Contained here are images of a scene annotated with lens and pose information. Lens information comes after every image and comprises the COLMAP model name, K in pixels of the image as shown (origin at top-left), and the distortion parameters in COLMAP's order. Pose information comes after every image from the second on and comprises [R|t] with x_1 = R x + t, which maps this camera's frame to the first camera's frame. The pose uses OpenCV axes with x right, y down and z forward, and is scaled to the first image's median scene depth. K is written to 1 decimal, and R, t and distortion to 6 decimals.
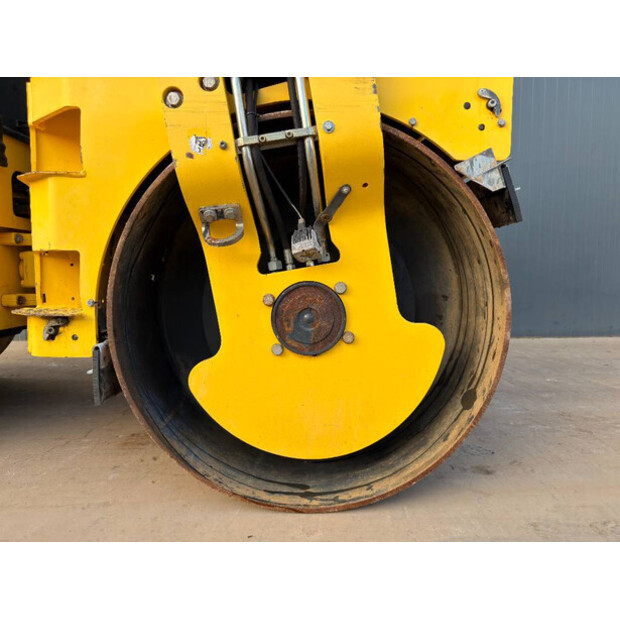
lens RADIAL K [[432.9, 0, 311.9], [0, 432.9, 303.3], [0, 0, 1]] dist [0.001880, -0.002229]
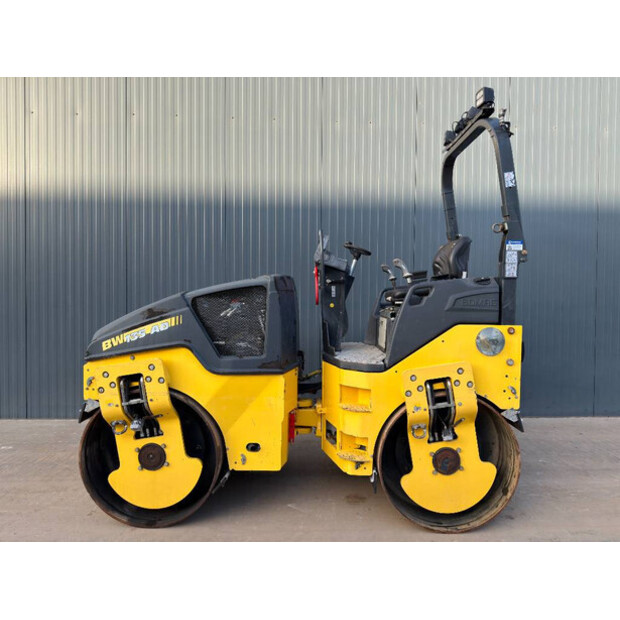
lens RADIAL K [[432.9, 0, 311.9], [0, 432.9, 303.3], [0, 0, 1]] dist [0.001880, -0.002229]
pose [[0.999927, 0.009812, -0.007023, -0.856352], [-0.010156, 0.998659, -0.050759, -0.819669], [0.006515, 0.050826, 0.998686, -1.806886]]
